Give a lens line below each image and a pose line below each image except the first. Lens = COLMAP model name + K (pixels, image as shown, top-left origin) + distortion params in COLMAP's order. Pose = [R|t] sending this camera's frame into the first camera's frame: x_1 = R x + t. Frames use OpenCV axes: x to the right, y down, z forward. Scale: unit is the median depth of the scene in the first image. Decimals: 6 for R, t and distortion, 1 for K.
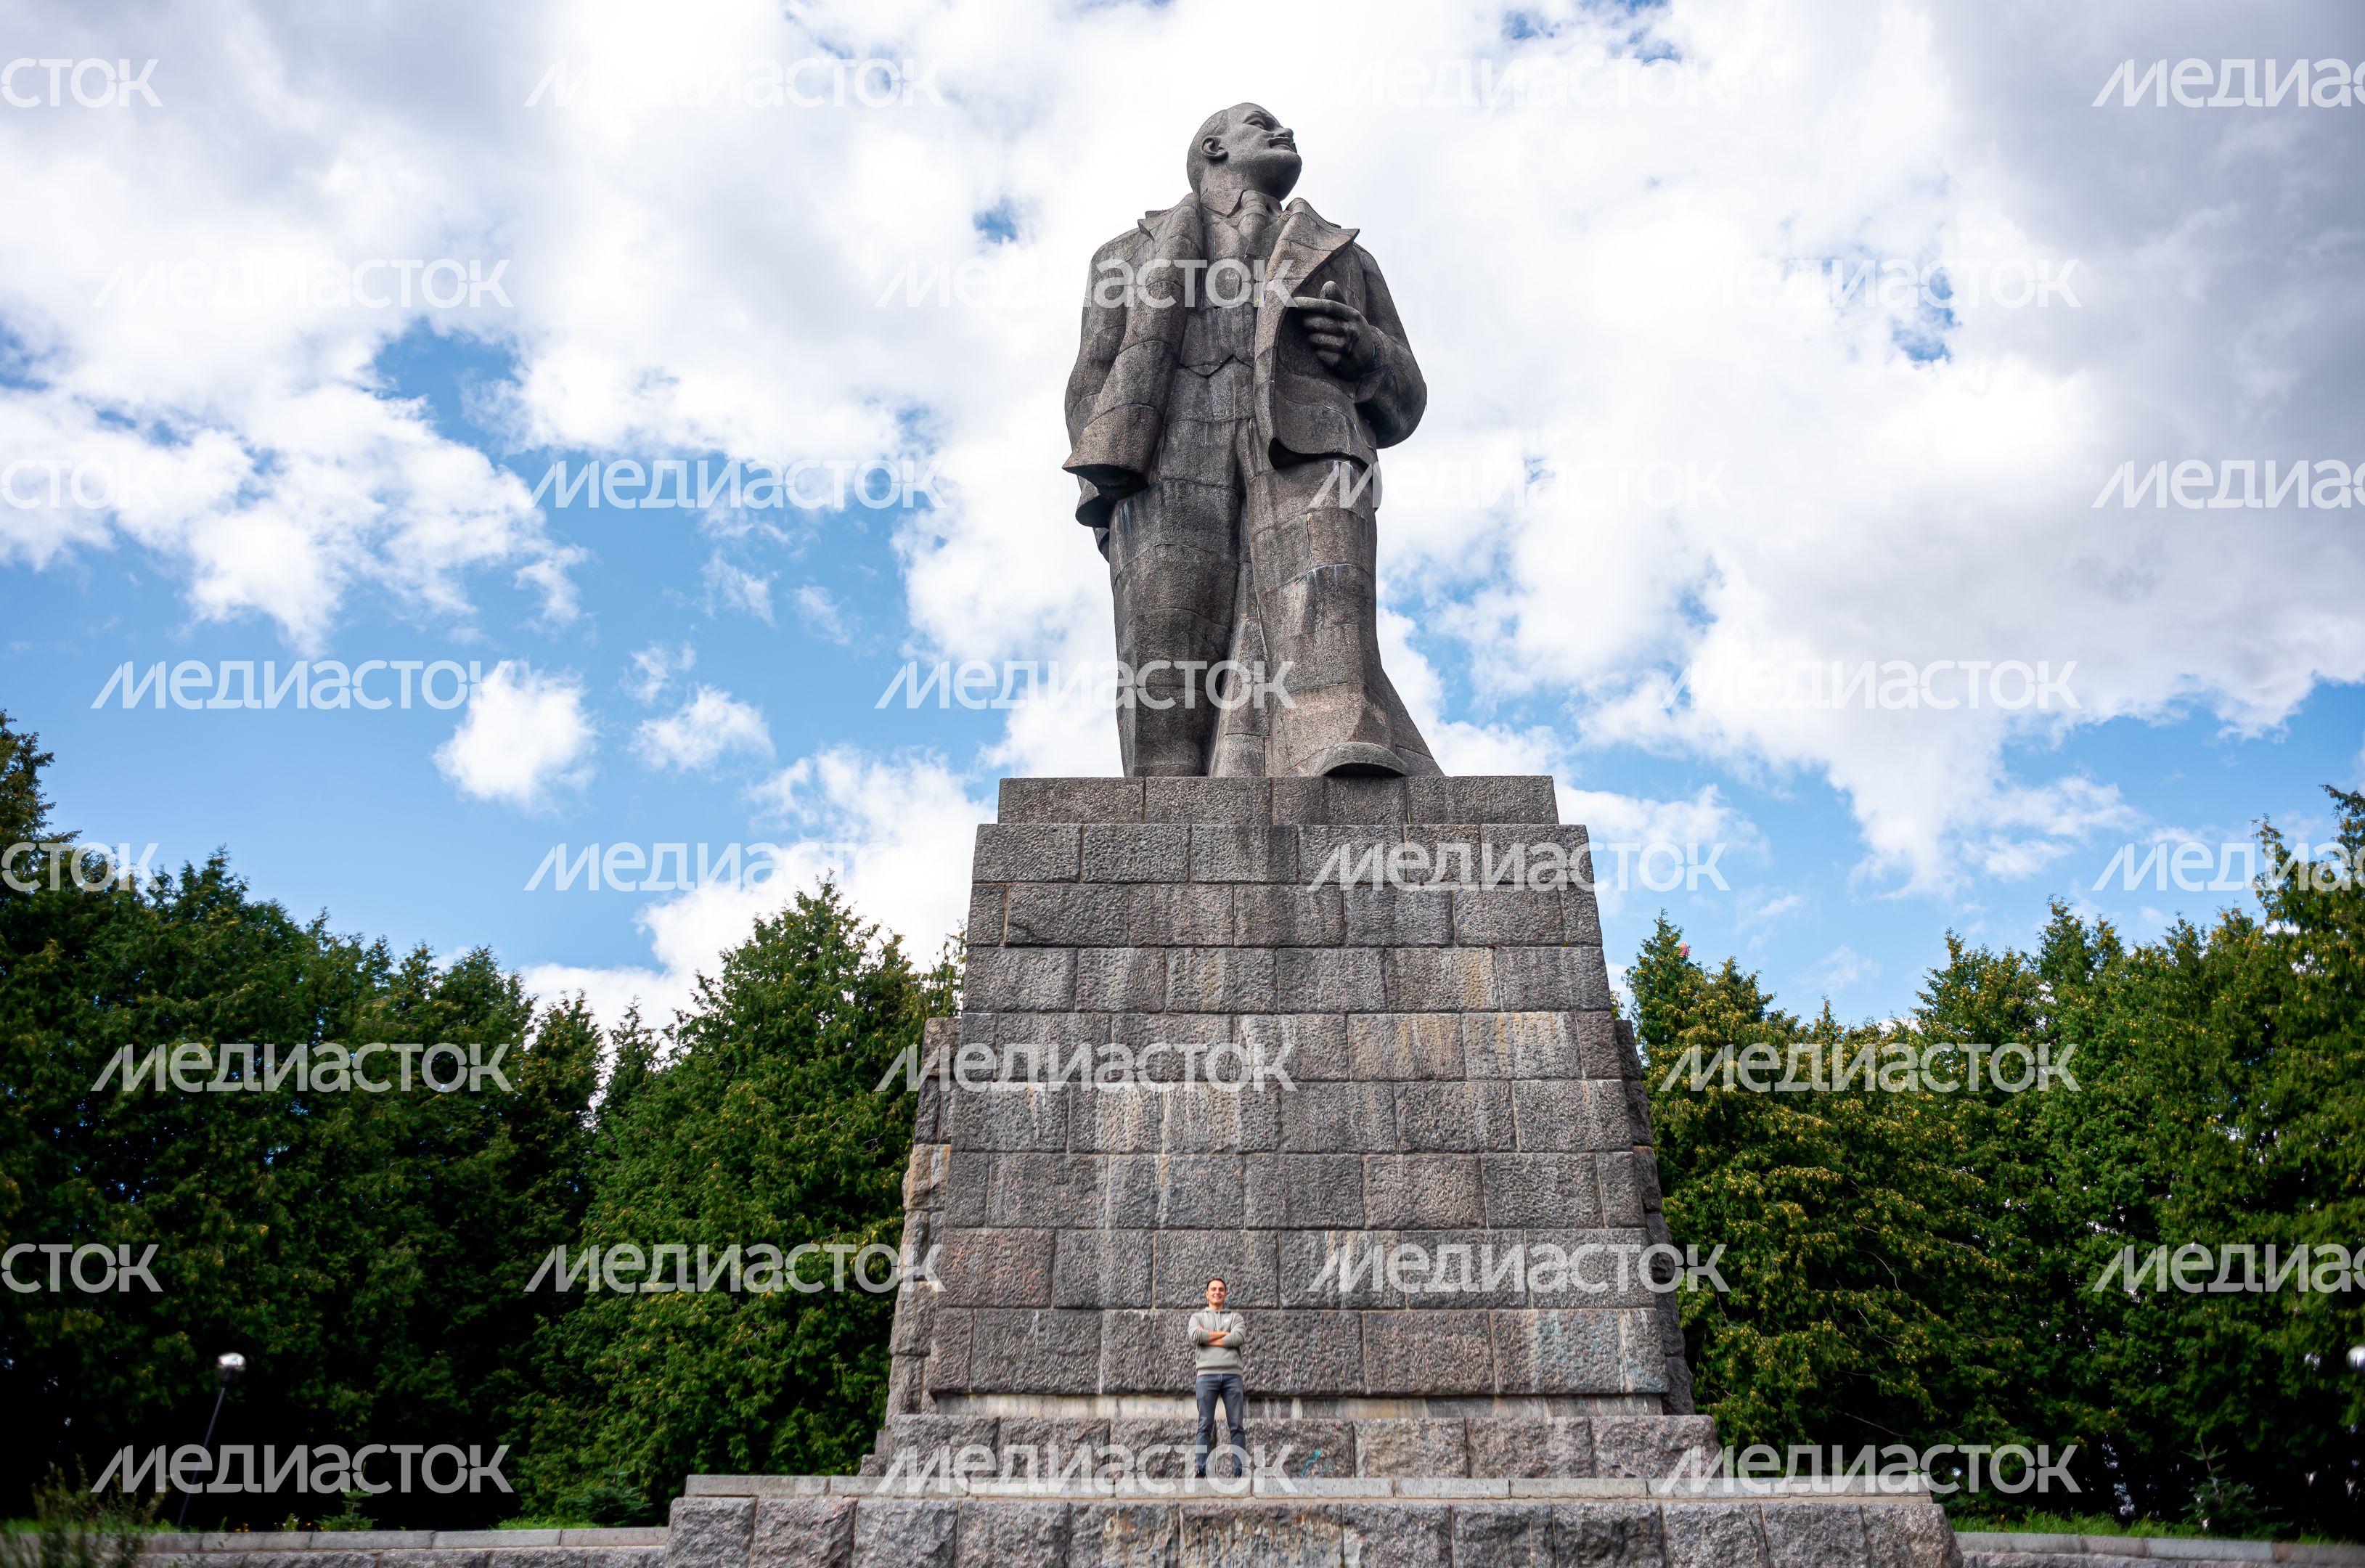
lens RADIAL K [[1600.9, 0, 1177.6], [0, 1600.9, 780.8], [0, 0, 1]] dist [-0.086330, 0.078018]
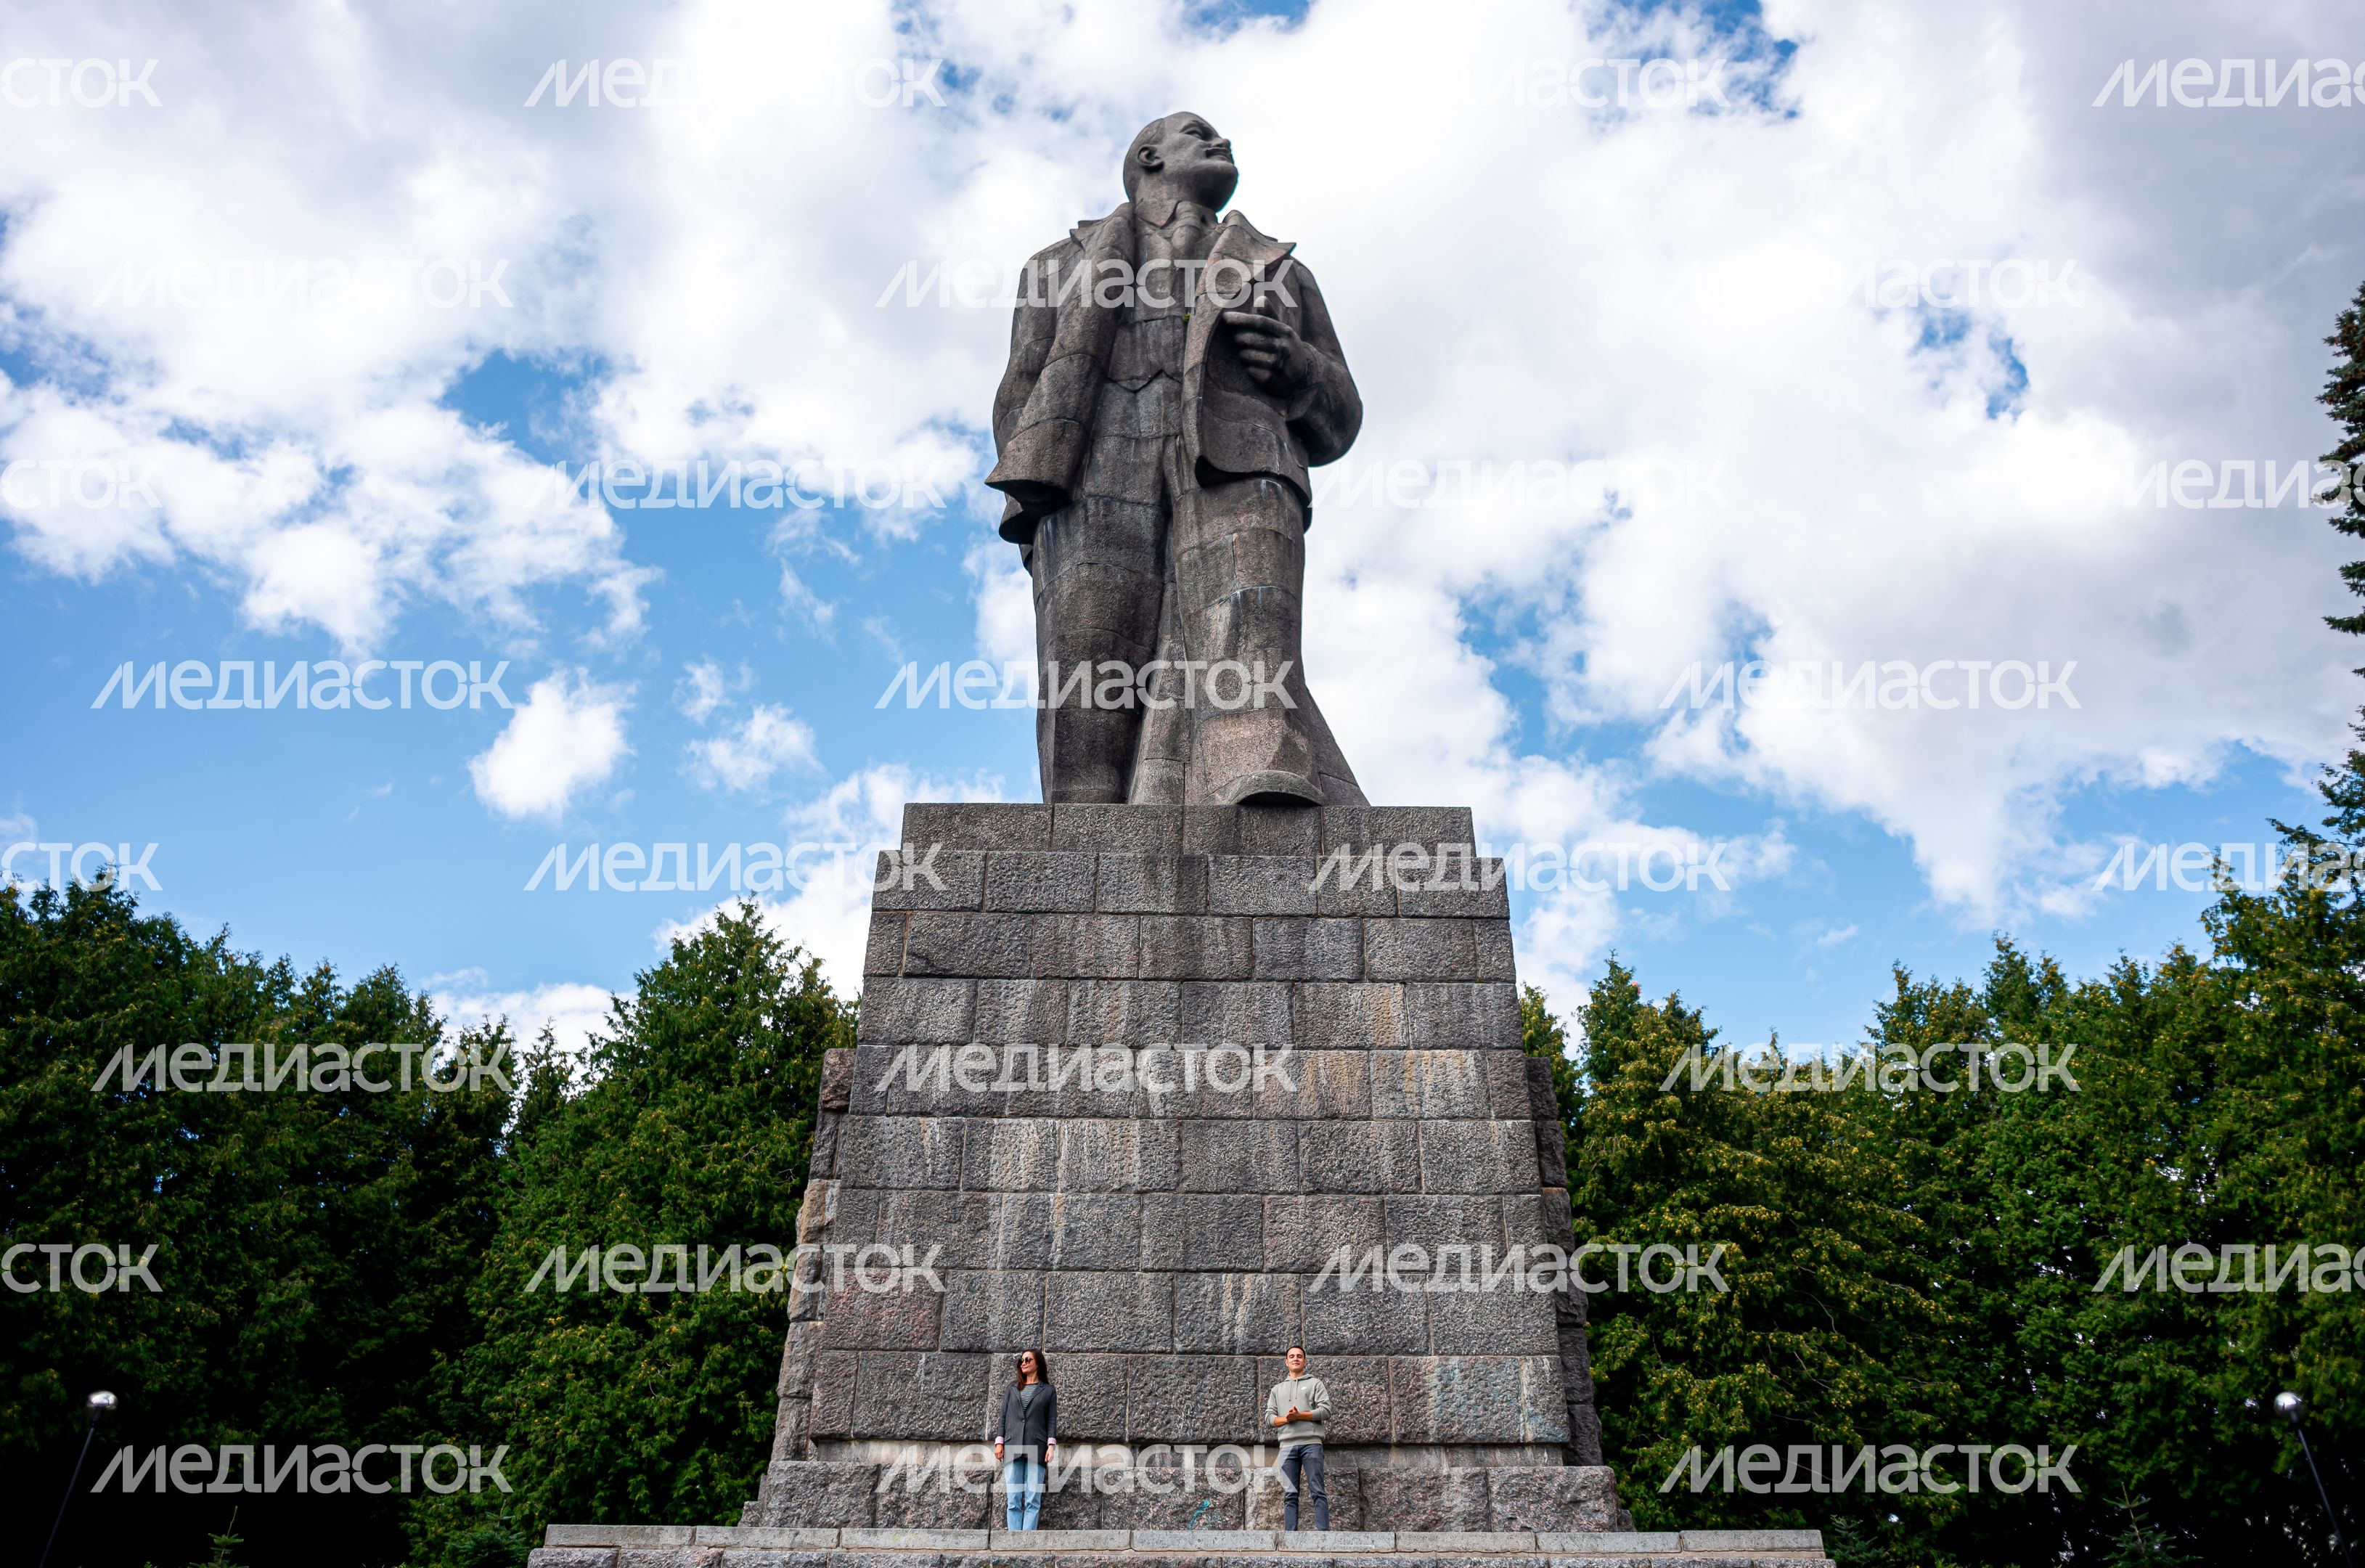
lens RADIAL K [[1645.7, 0, 1177.3], [0, 1645.7, 780.5], [0, 0, 1]] dist [-0.087507, 0.079925]
pose [[0.999653, 0.012479, 0.023180, 0.031552], [-0.012242, 0.999872, -0.010346, -0.006821], [-0.023306, 0.010059, 0.999678, -0.002628]]
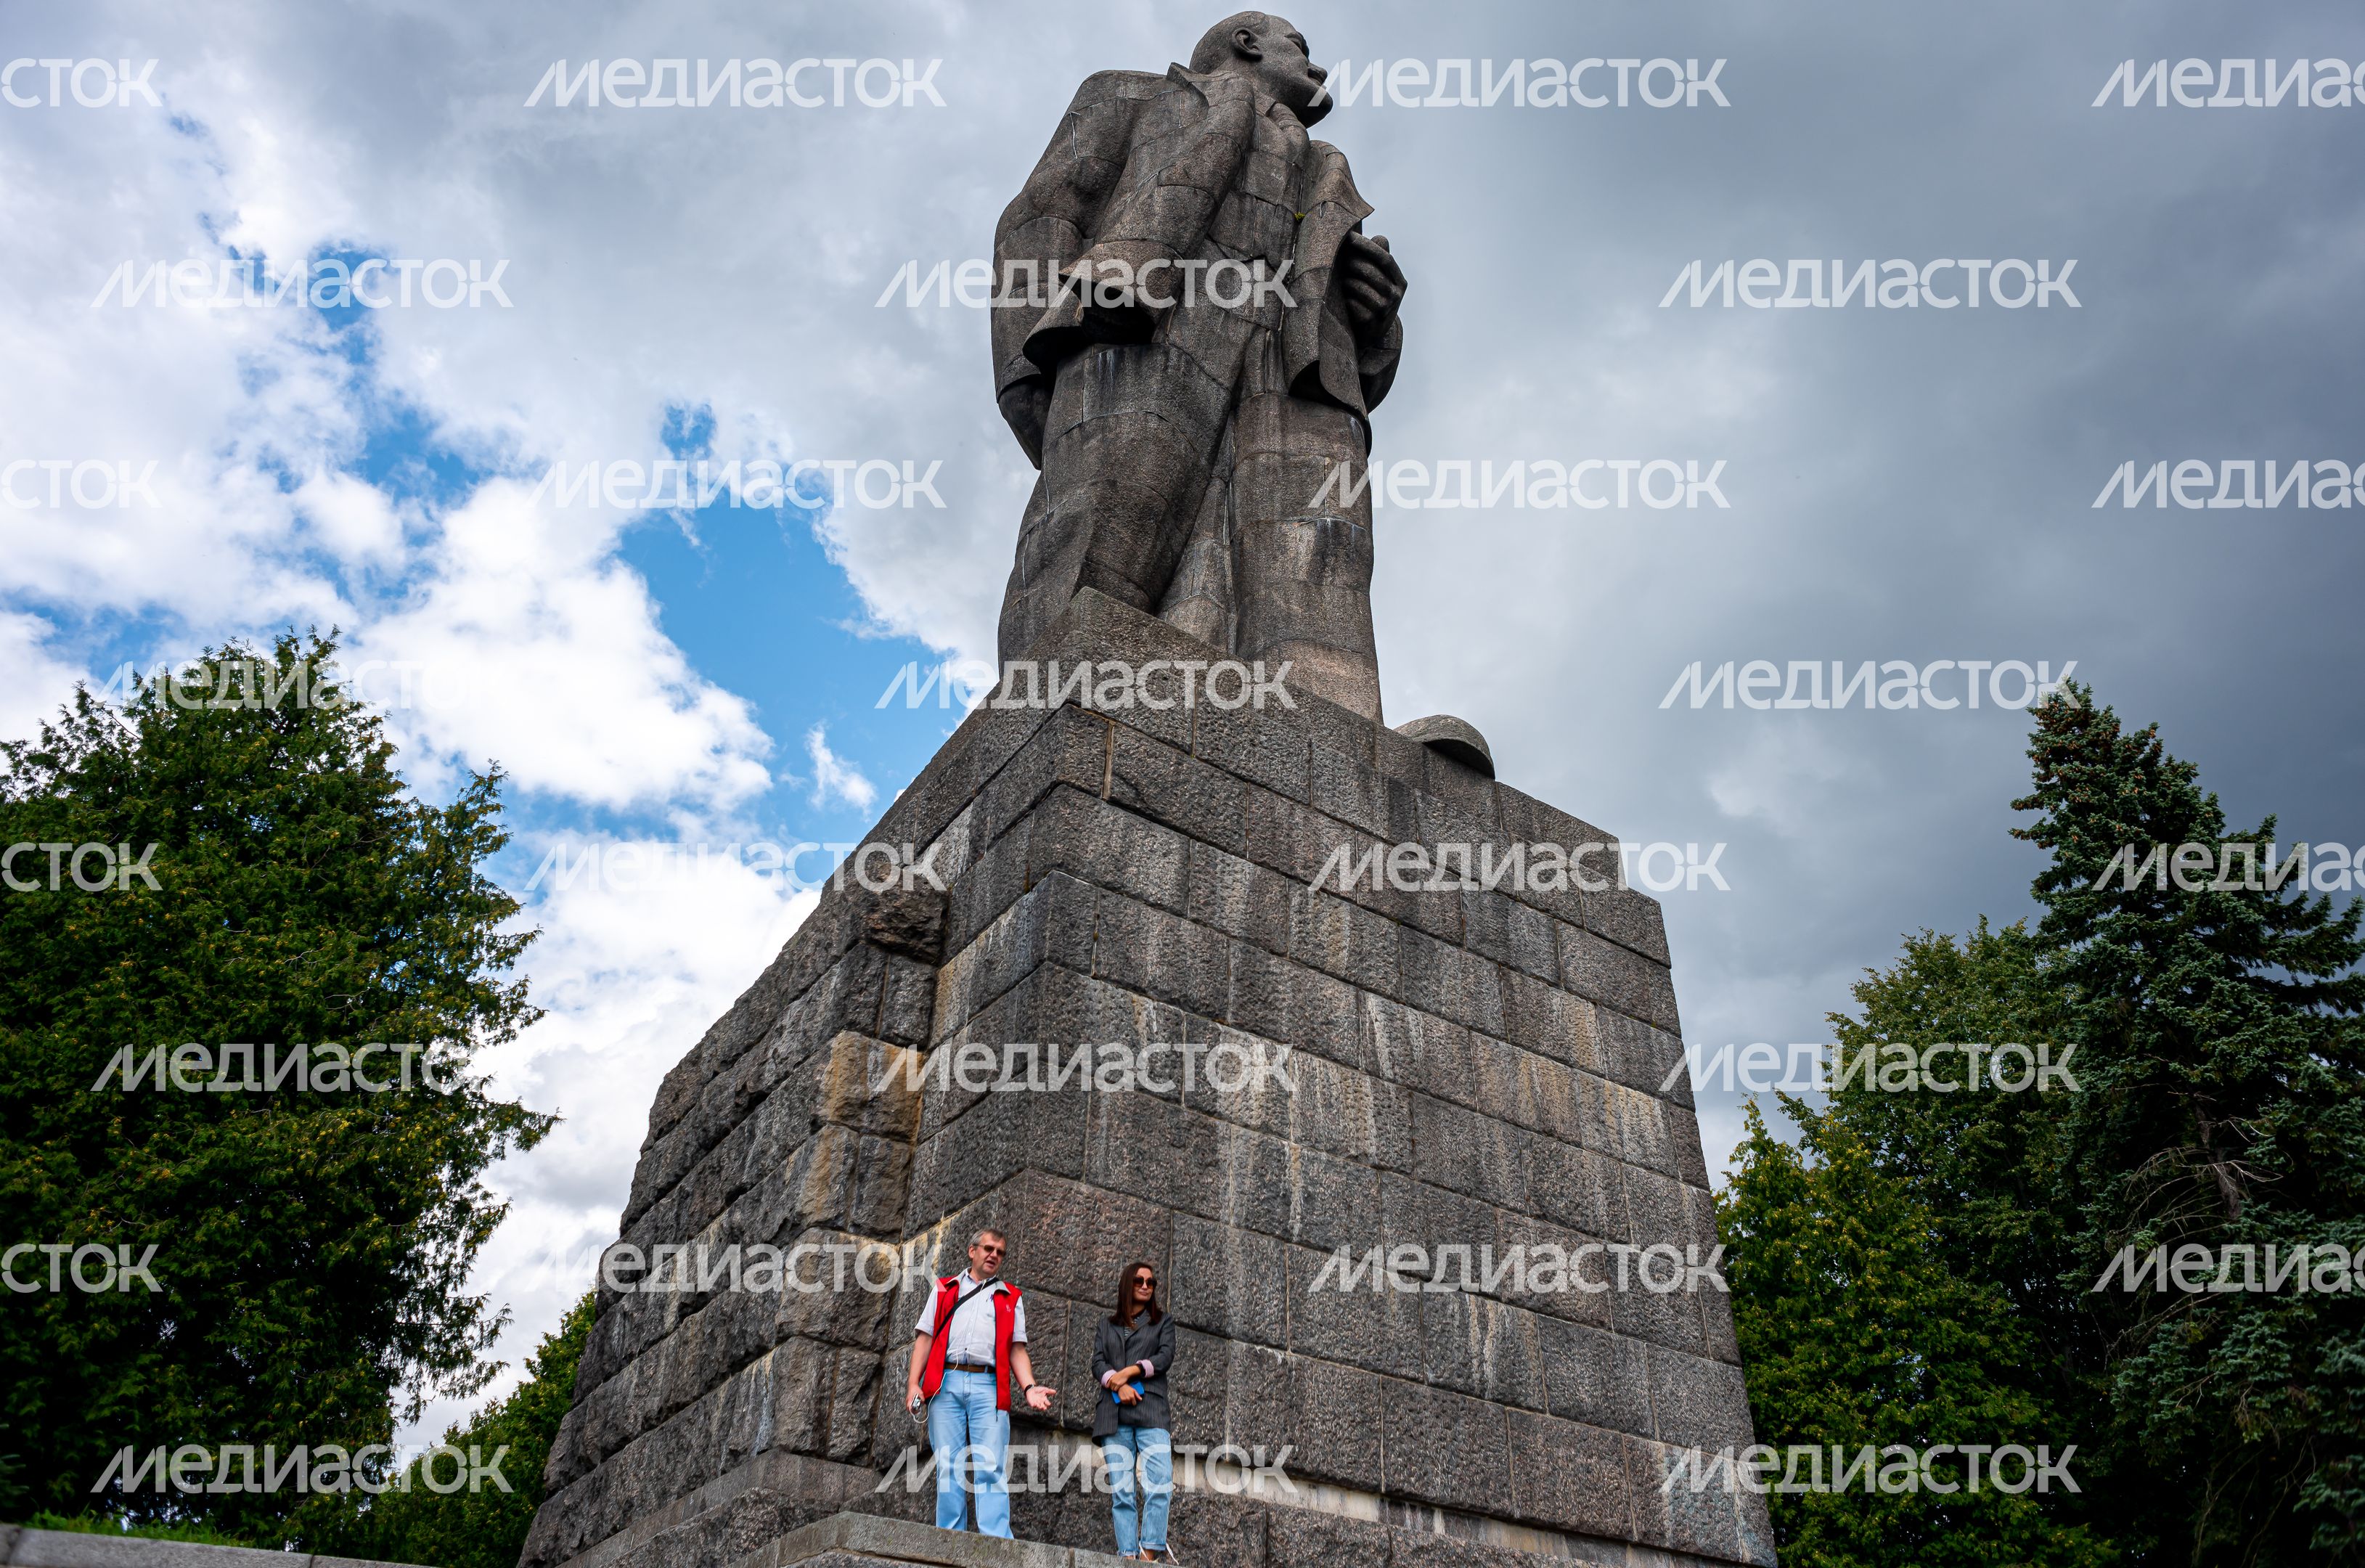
lens RADIAL K [[1600.9, 0, 1177.6], [0, 1600.9, 780.8], [0, 0, 1]] dist [-0.086330, 0.078018]
pose [[0.822808, 0.356068, 0.442947, -0.371149], [-0.333388, 0.933616, -0.131203, 0.165073], [-0.460259, -0.039718, 0.886896, 0.328528]]
